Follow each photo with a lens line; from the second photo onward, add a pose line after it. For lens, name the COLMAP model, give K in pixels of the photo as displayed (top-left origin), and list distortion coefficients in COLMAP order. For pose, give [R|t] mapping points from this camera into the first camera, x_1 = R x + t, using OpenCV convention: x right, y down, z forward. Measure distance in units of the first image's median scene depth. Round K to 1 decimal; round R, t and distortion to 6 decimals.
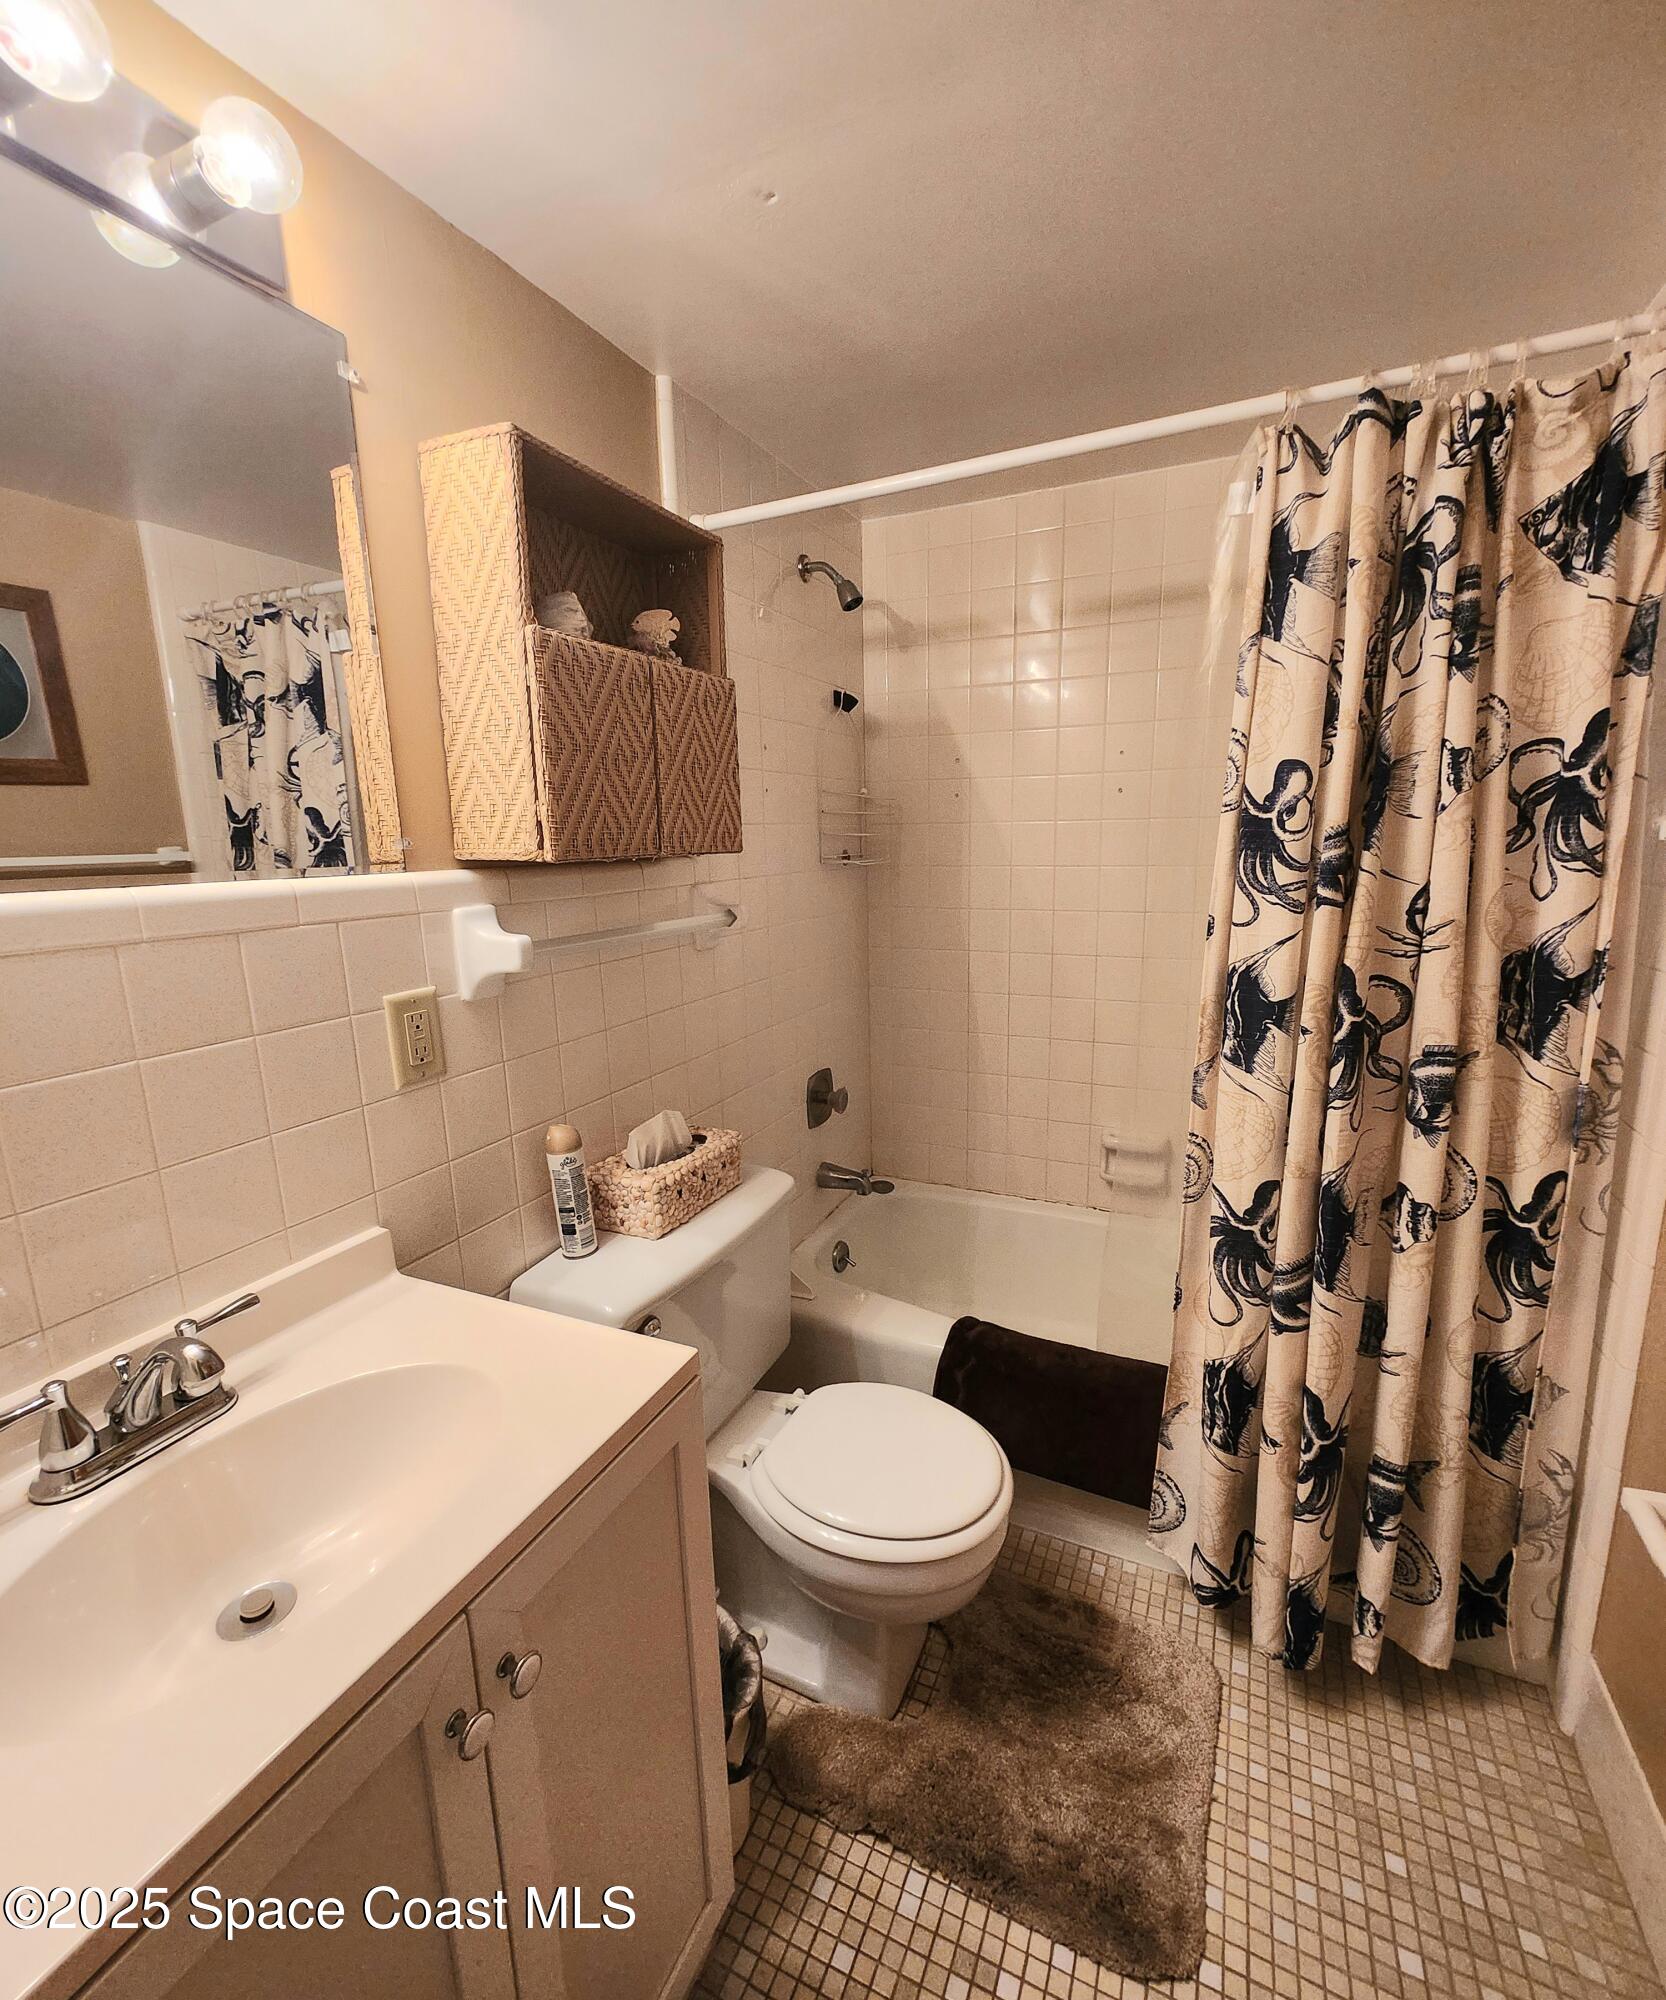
lens RADIAL K [[865.2, 0, 833.0], [0, 865.2, 1000.0], [0, 0, 1]] dist [0.012565, -0.000588]
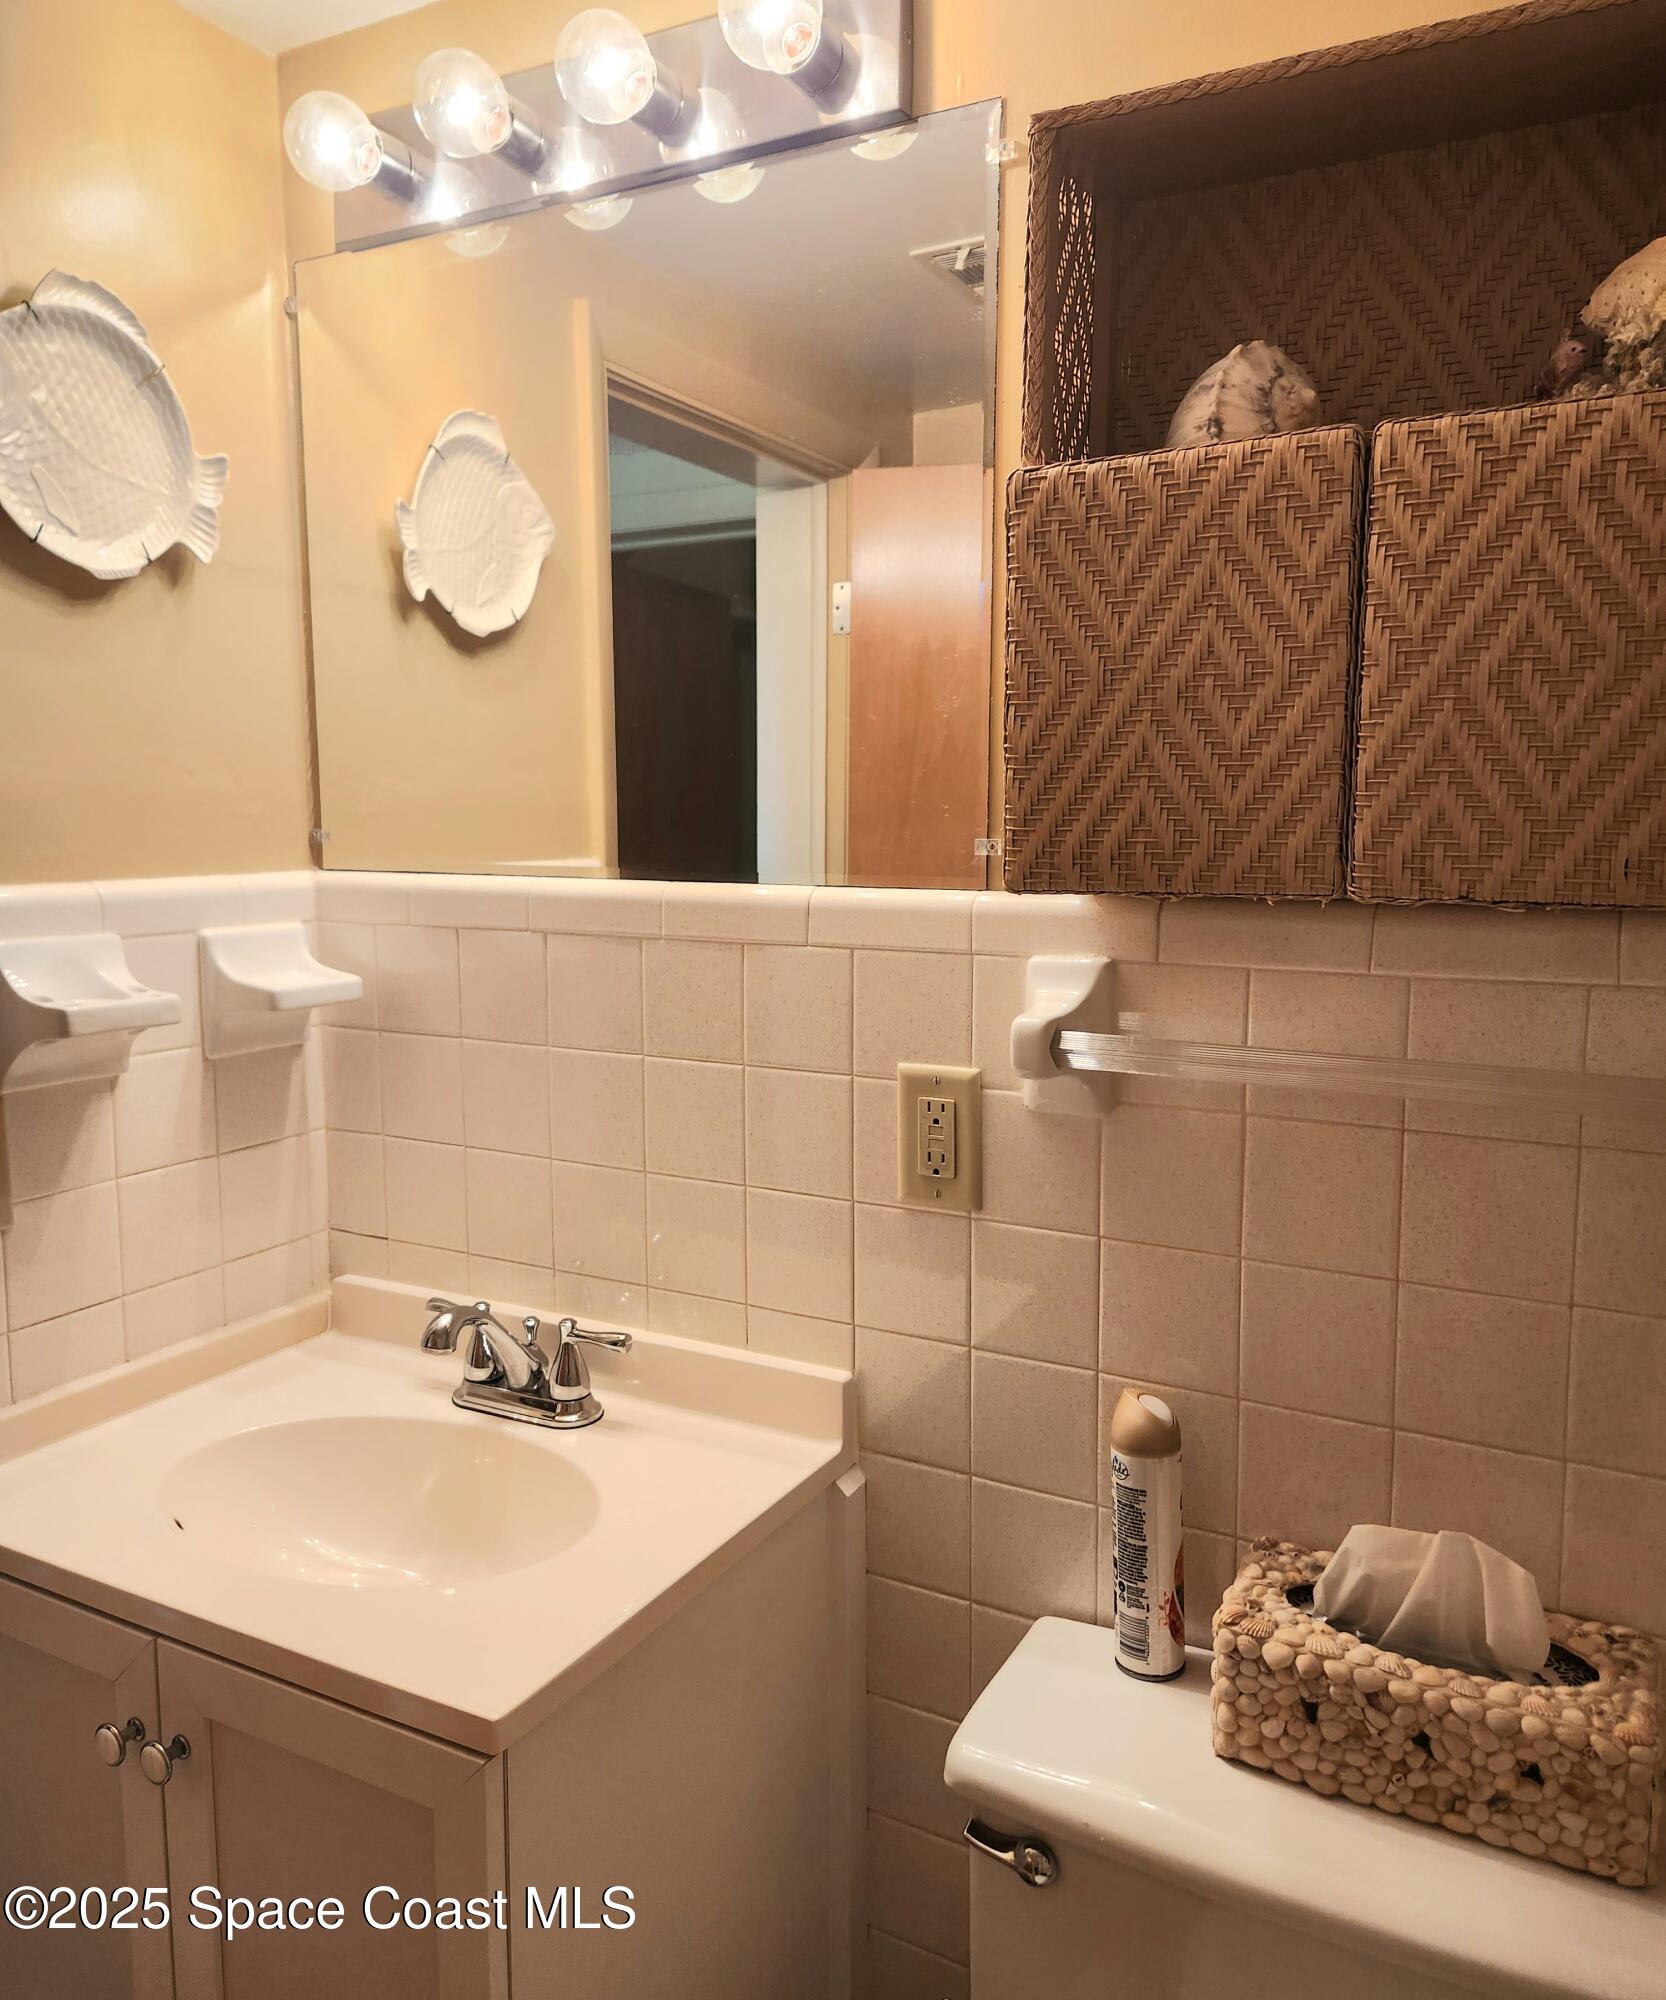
lens RADIAL K [[1488.1, 0, 835.9], [0, 1488.1, 973.2], [0, 0, 1]] dist [0.041563, -0.008241]
pose [[-0.052284, 0.137385, -0.989137, 0.551212], [-0.179161, 0.973131, 0.144632, -0.200250], [0.982430, 0.184776, -0.026266, 0.822185]]
